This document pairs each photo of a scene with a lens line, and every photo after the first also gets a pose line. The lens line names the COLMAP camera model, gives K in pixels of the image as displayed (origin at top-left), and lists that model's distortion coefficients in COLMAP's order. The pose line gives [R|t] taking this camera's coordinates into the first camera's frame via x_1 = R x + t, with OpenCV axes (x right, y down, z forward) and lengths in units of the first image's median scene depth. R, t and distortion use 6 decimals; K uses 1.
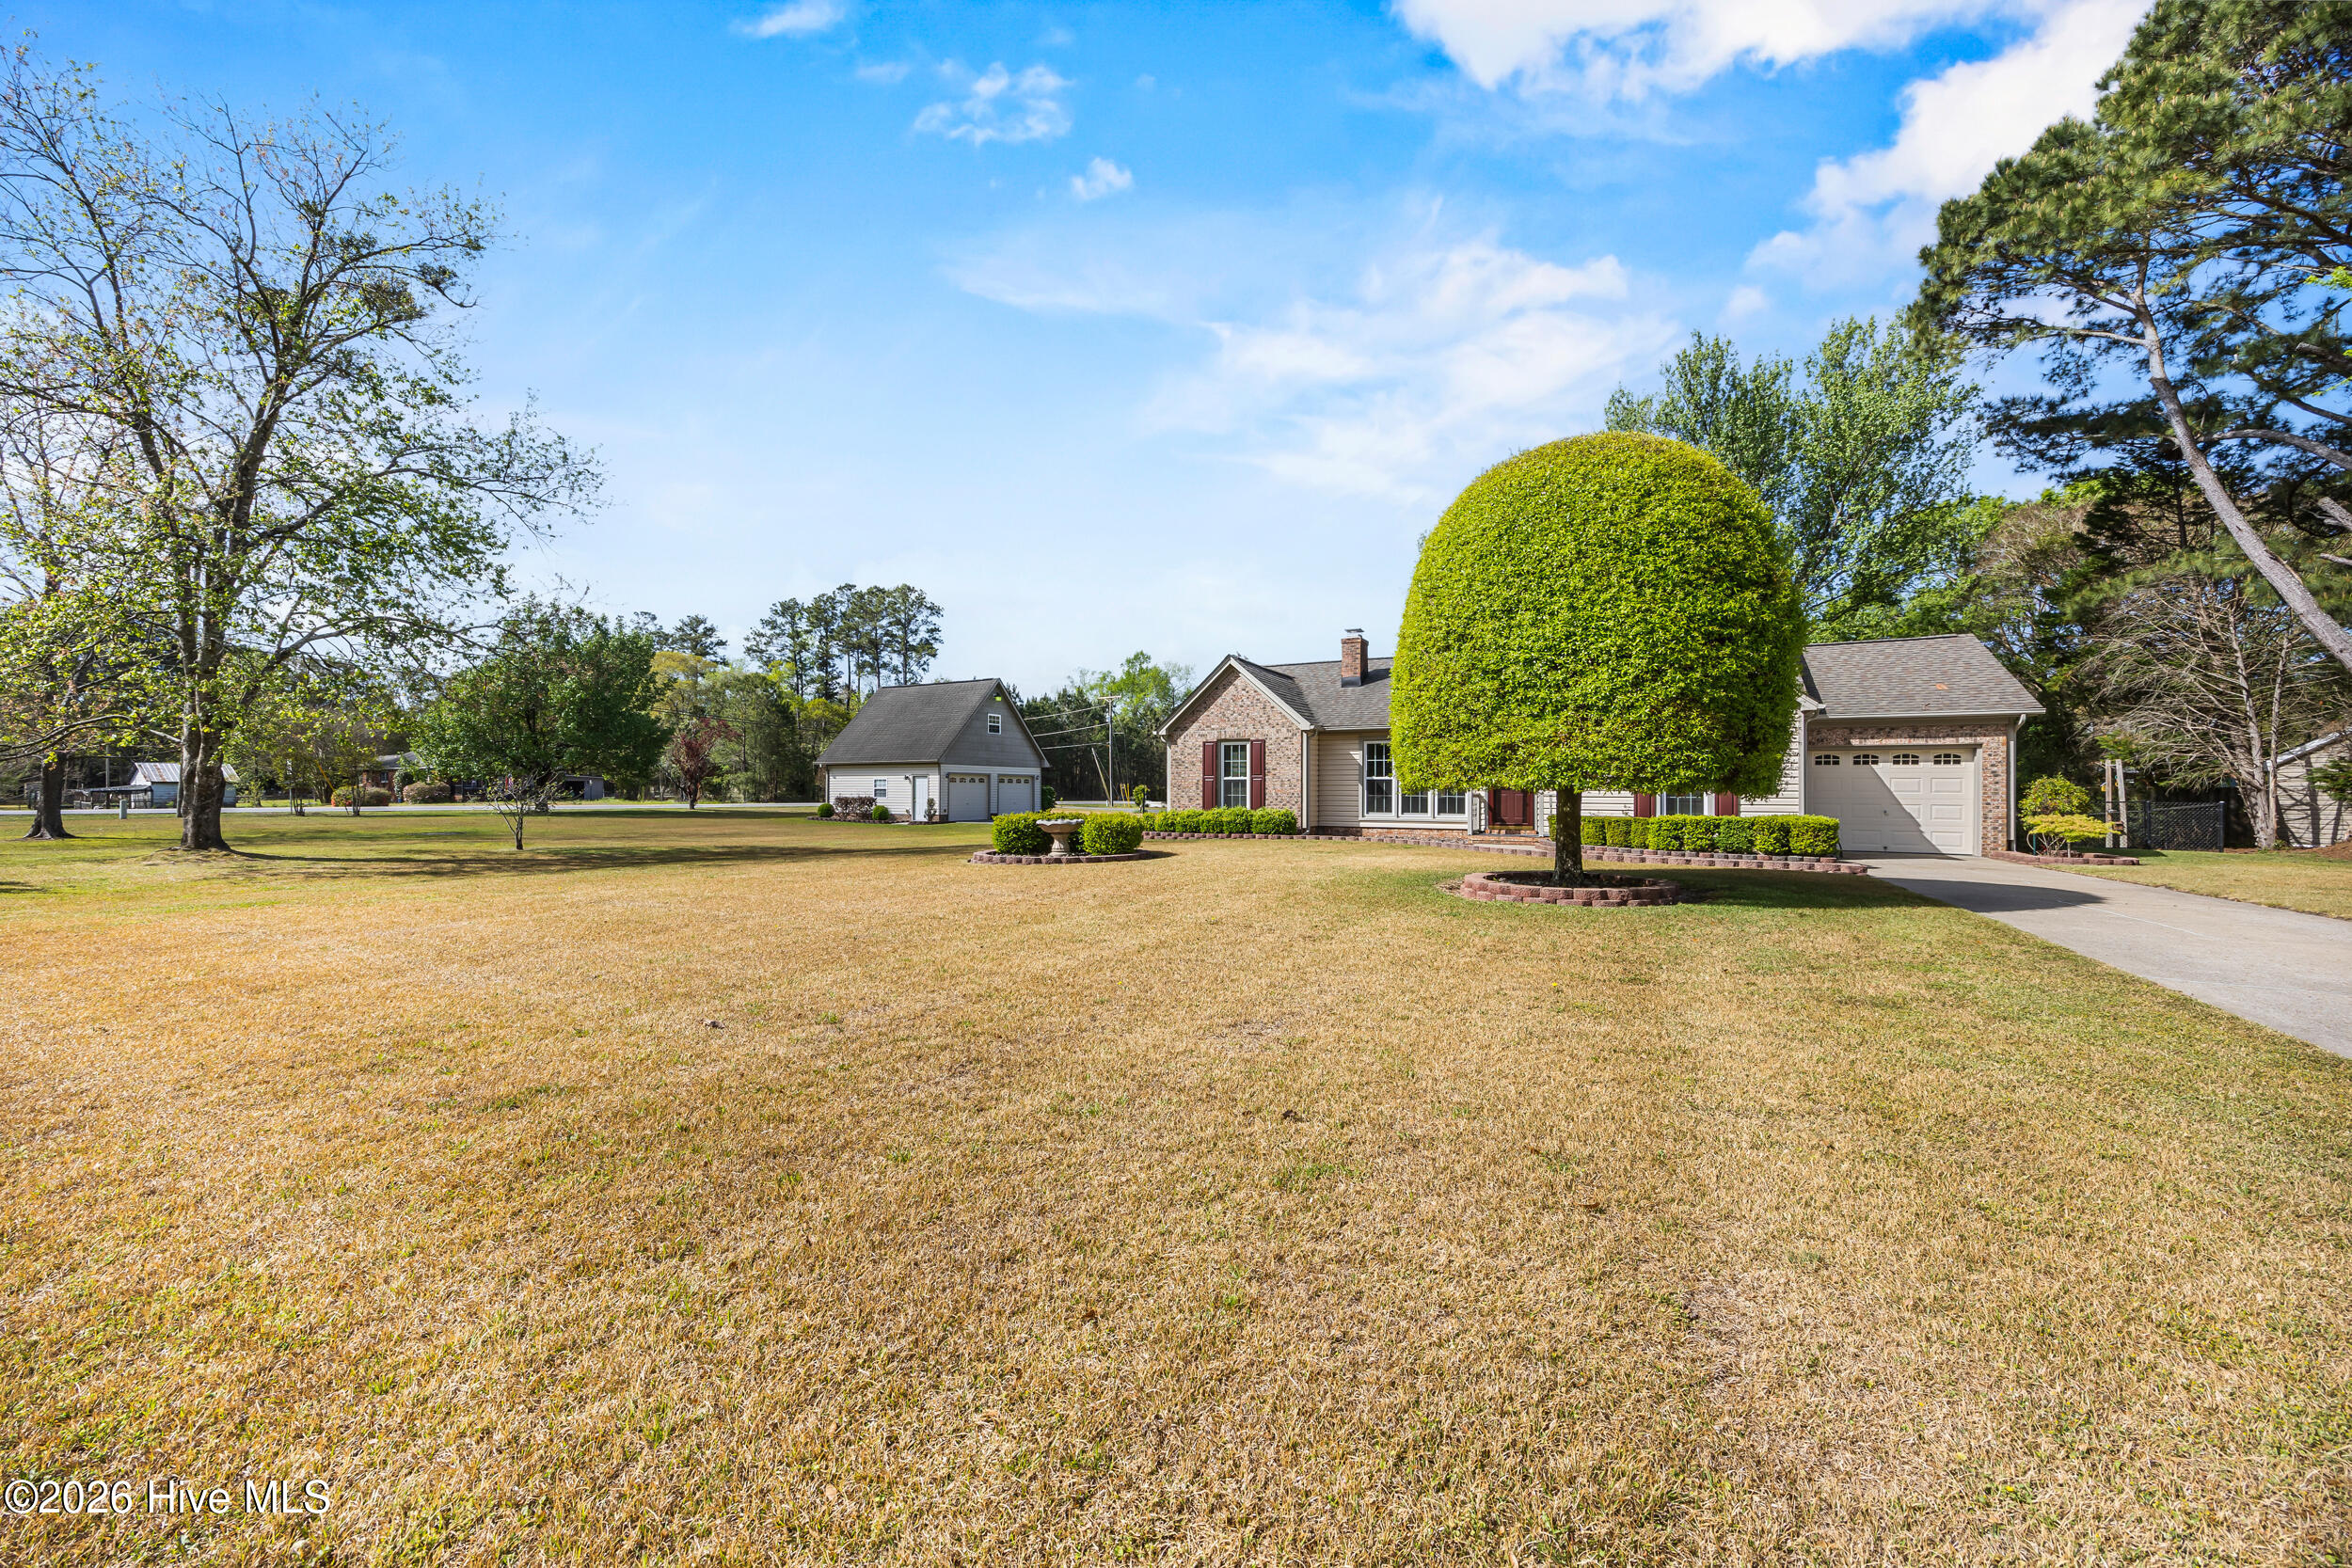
lens RADIAL K [[908.6, 0, 1176.0], [0, 908.6, 784.0], [0, 0, 1]] dist [-0.003213, -0.000362]
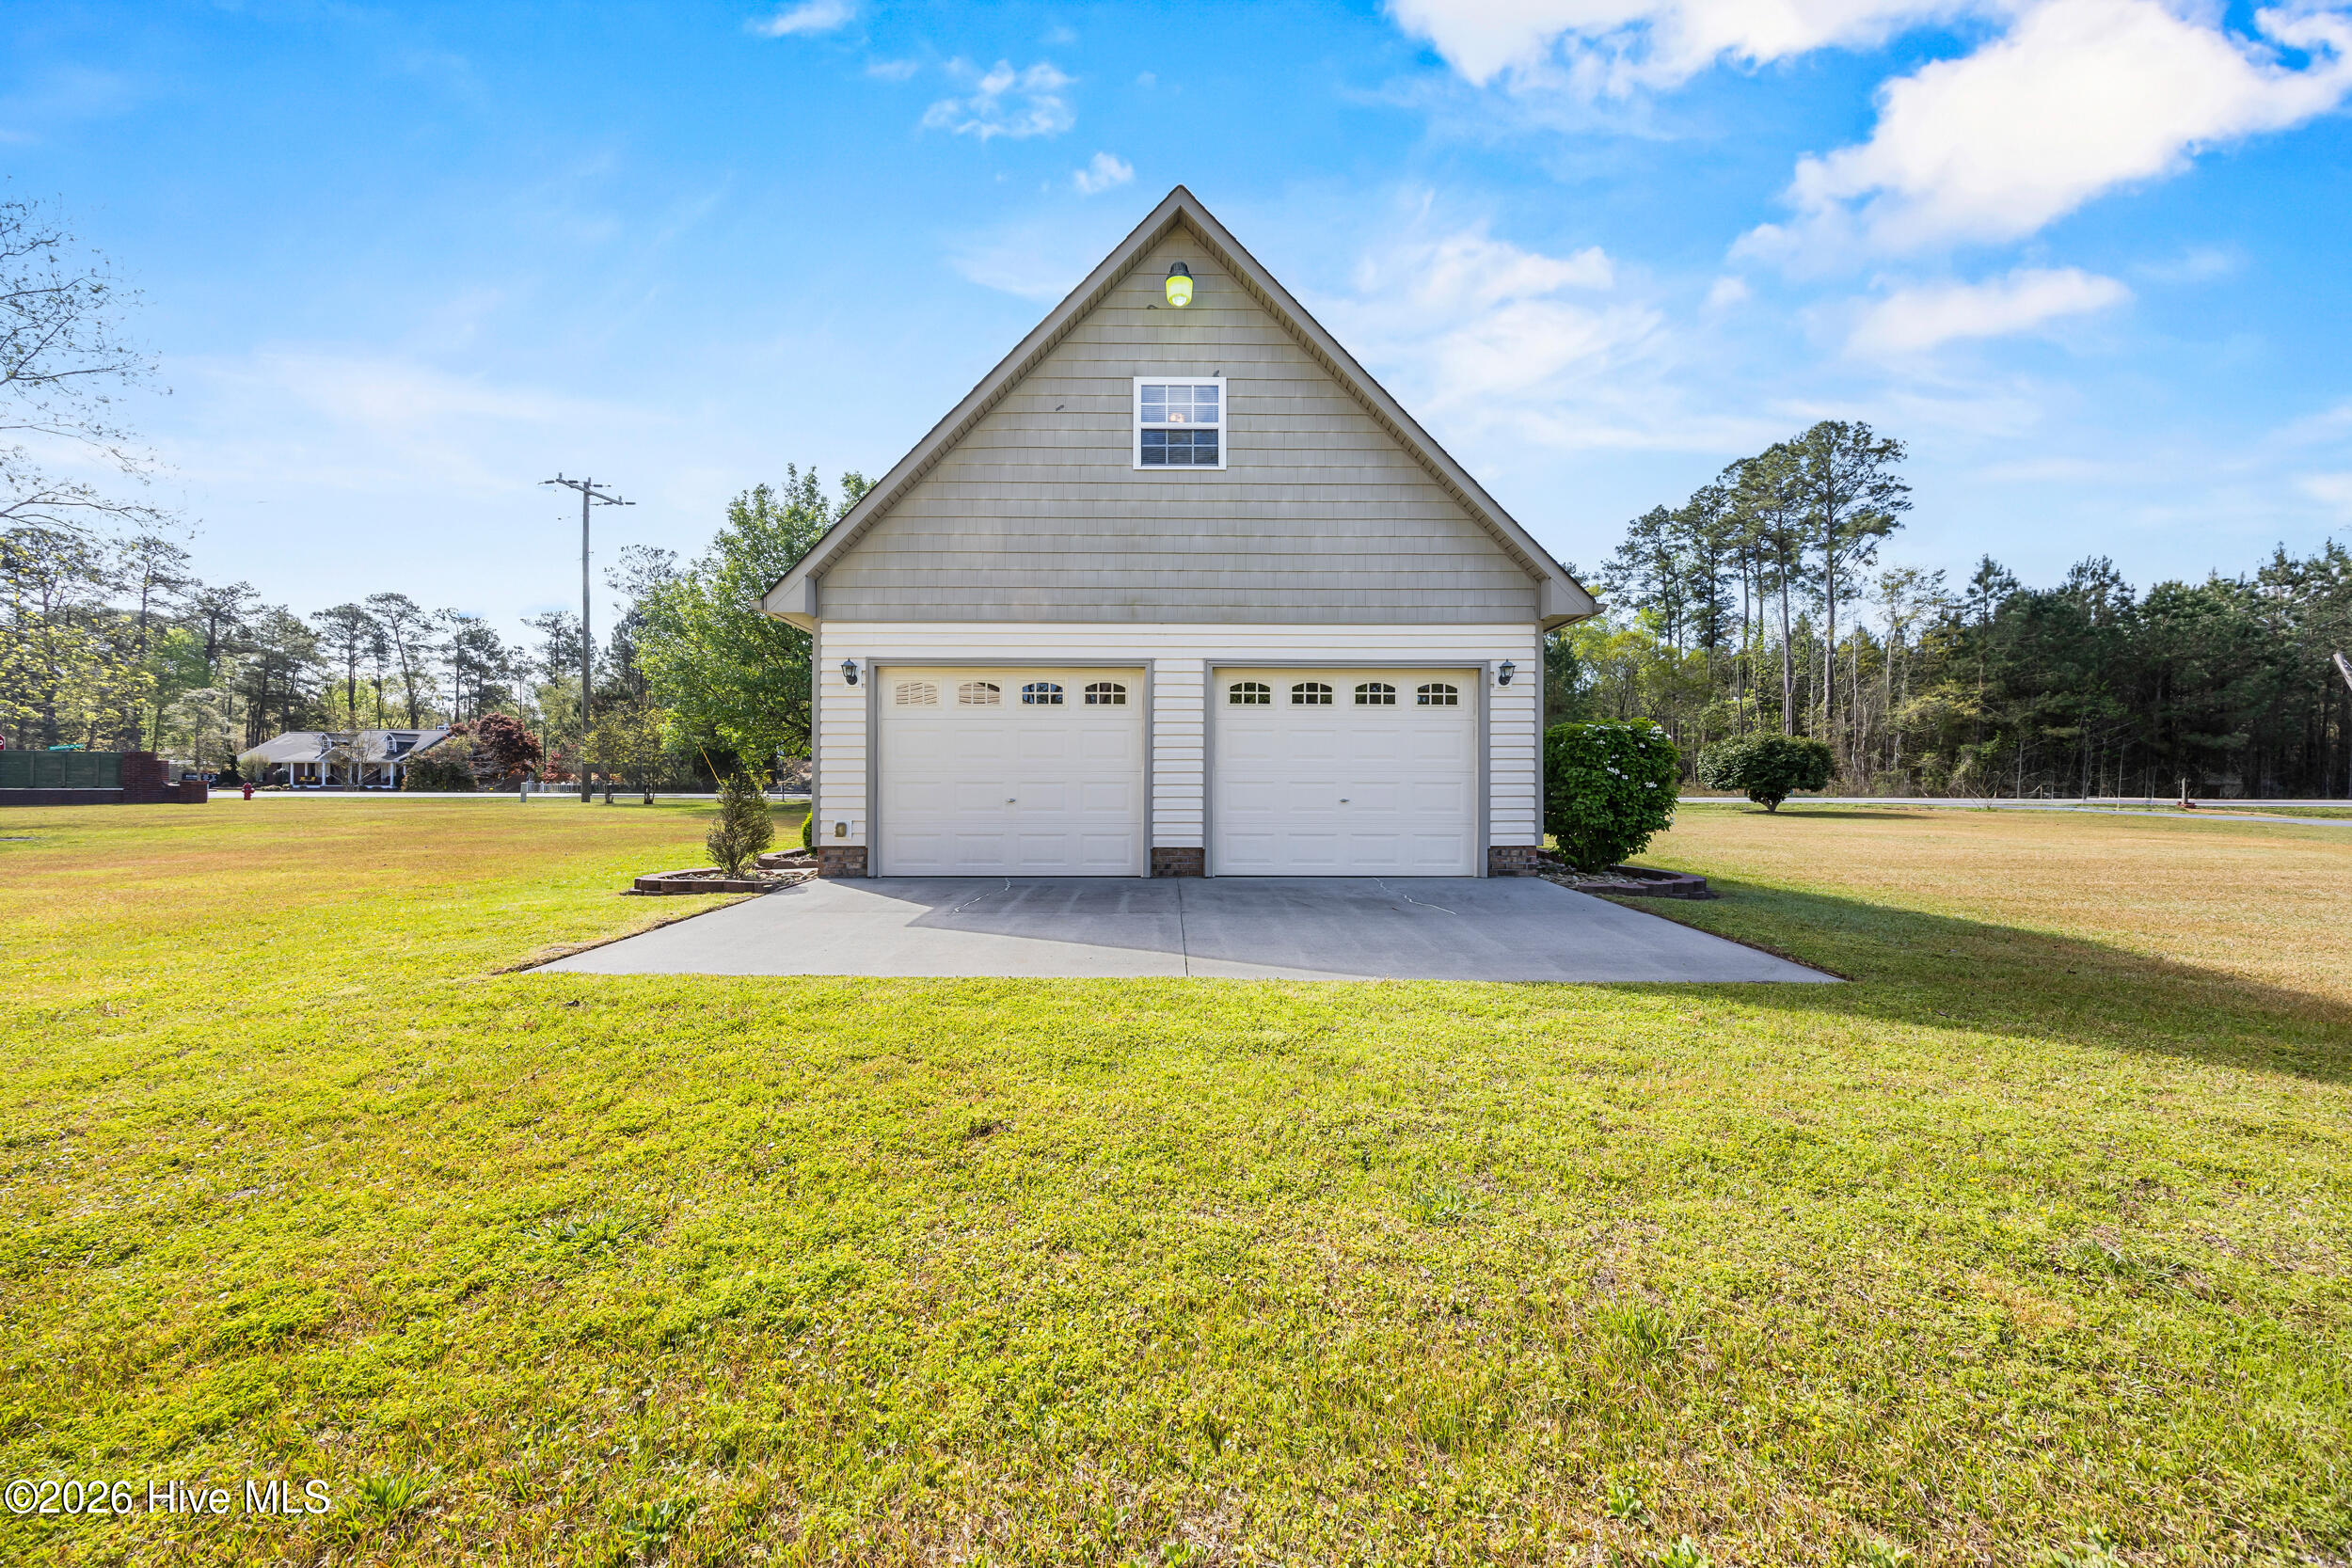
lens RADIAL K [[899.2, 0, 1157.3], [0, 899.2, 785.9], [0, 0, 1]] dist [0.000485, 0.000042]
pose [[0.489618, -0.001935, -0.871935, -0.005852], [0.008927, 0.999956, 0.002794, 0.006627], [0.871891, -0.009151, 0.489614, 0.322085]]
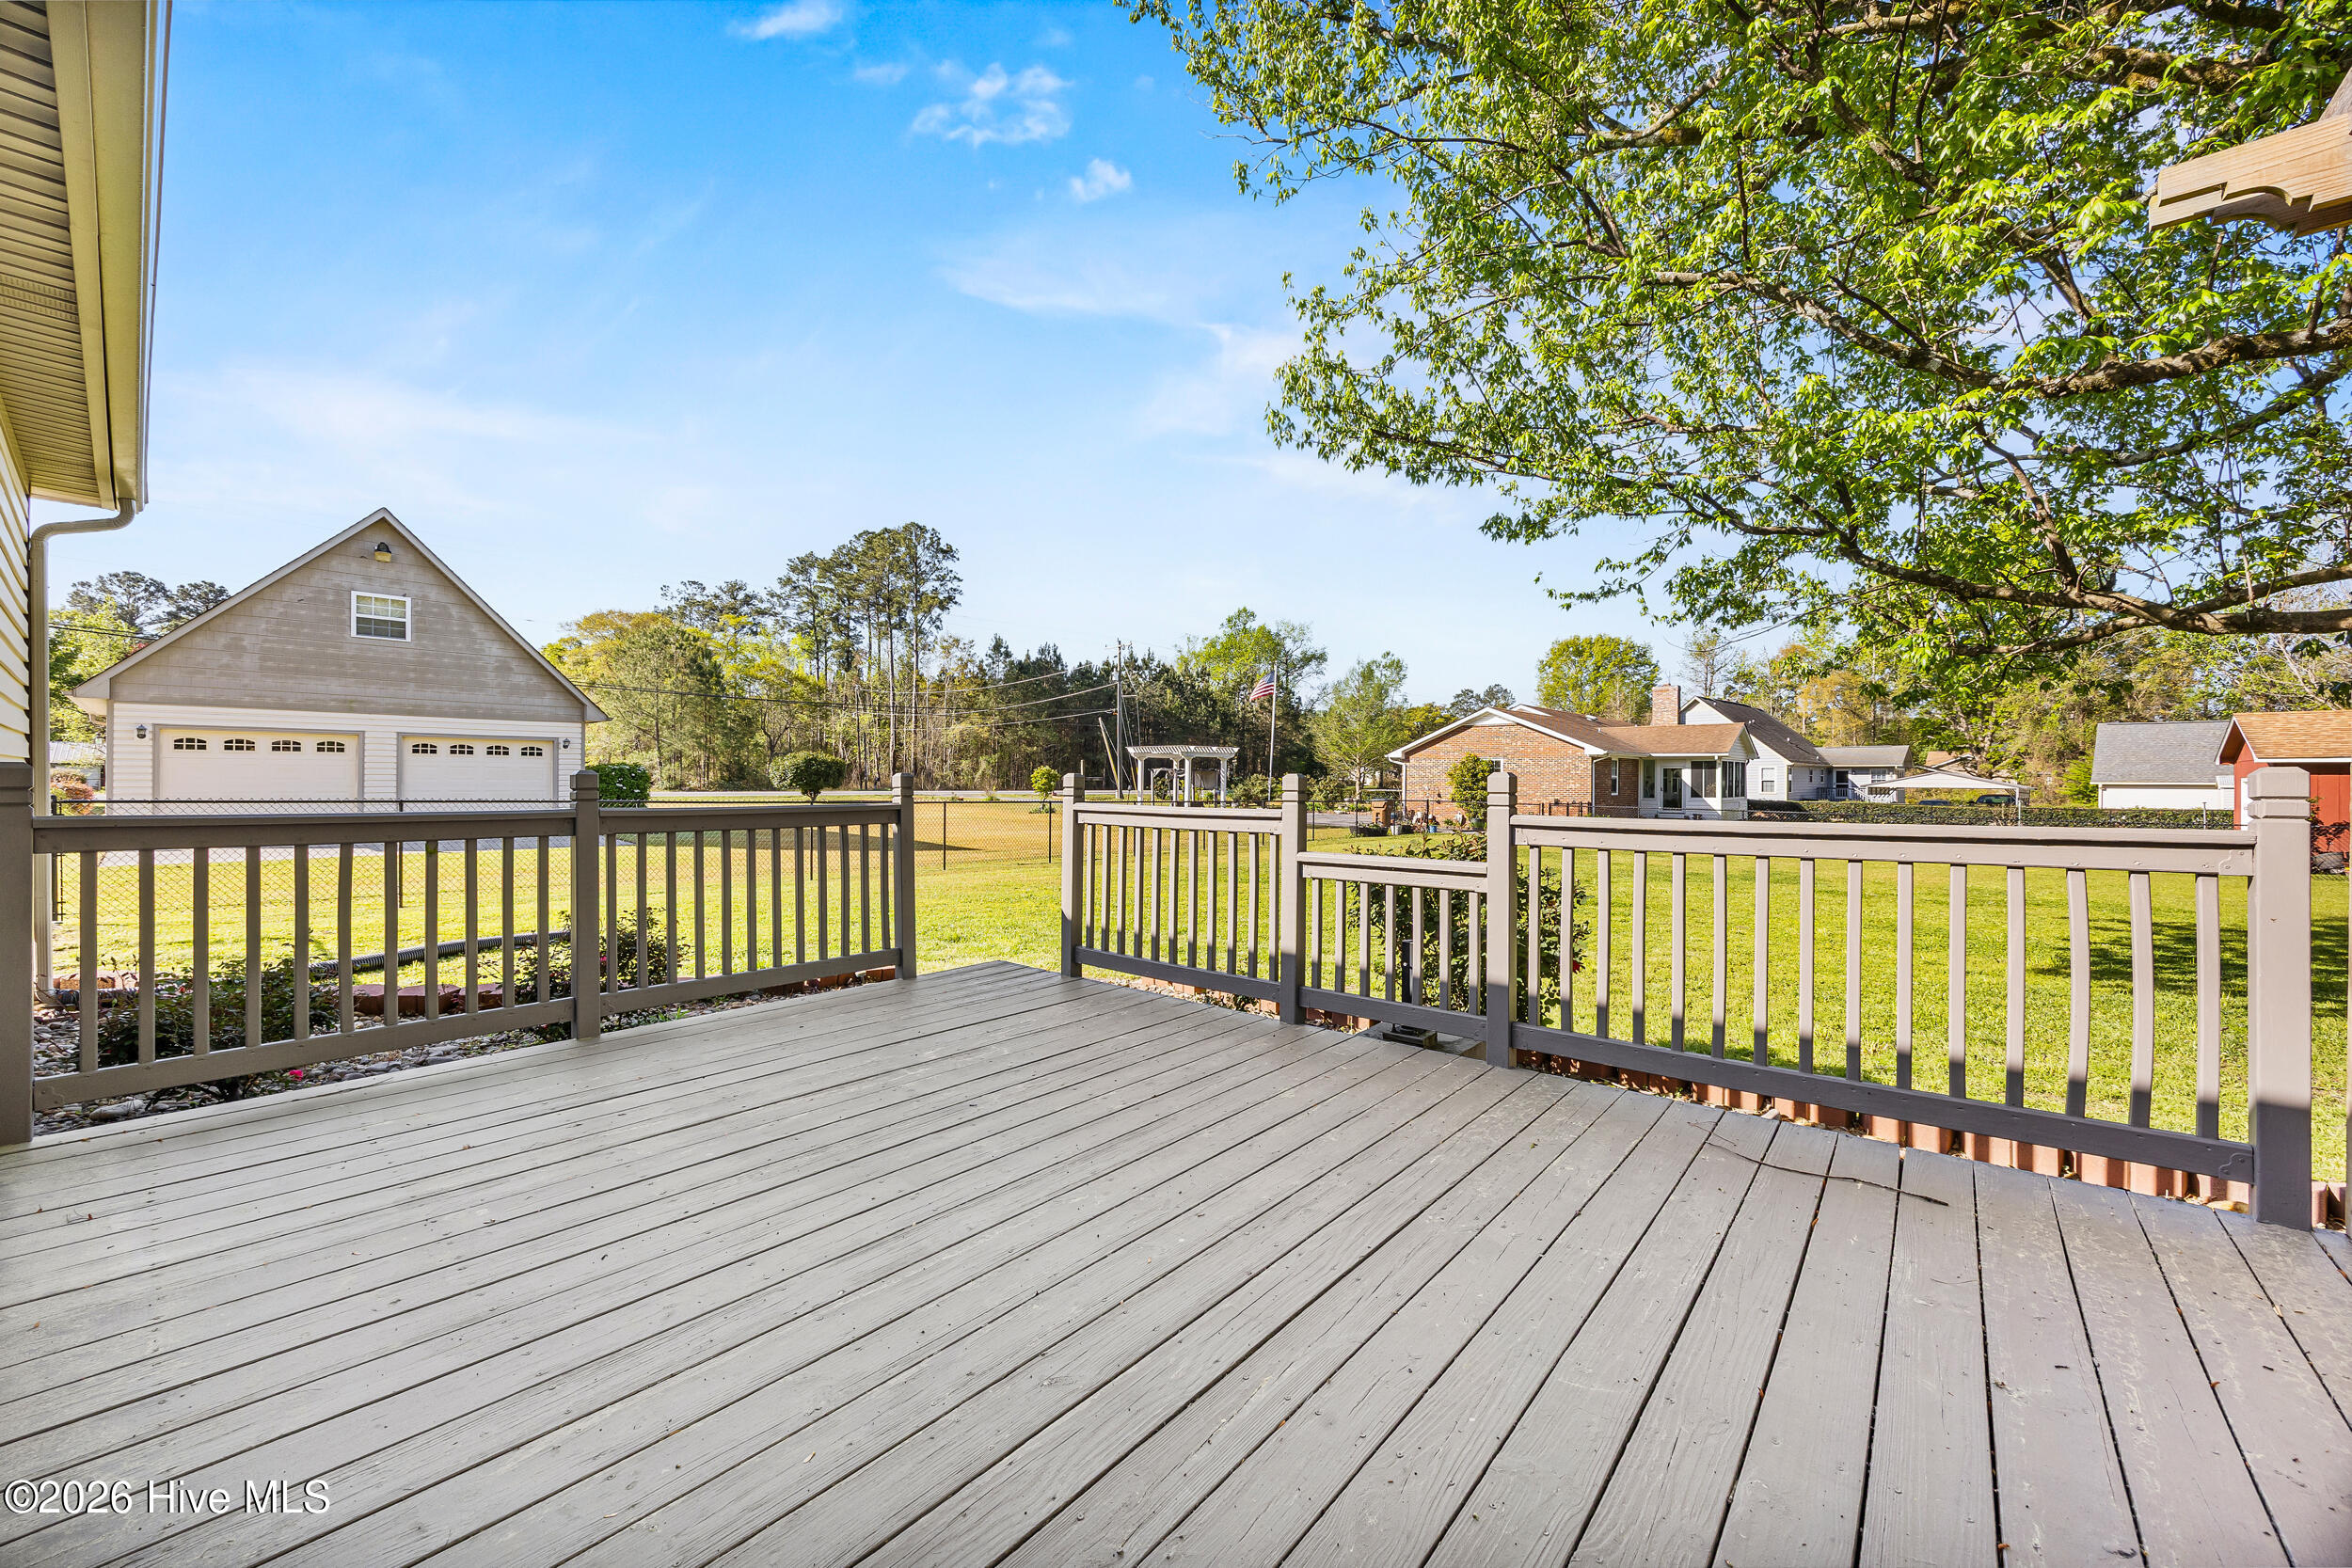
lens RADIAL K [[908.6, 0, 1176.0], [0, 908.6, 784.0], [0, 0, 1]] dist [-0.003213, -0.000362]
pose [[0.977109, 0.002739, -0.212722, 0.099193], [0.000262, 0.999901, 0.014076, 0.002972], [0.212739, -0.013810, 0.977011, 0.234775]]
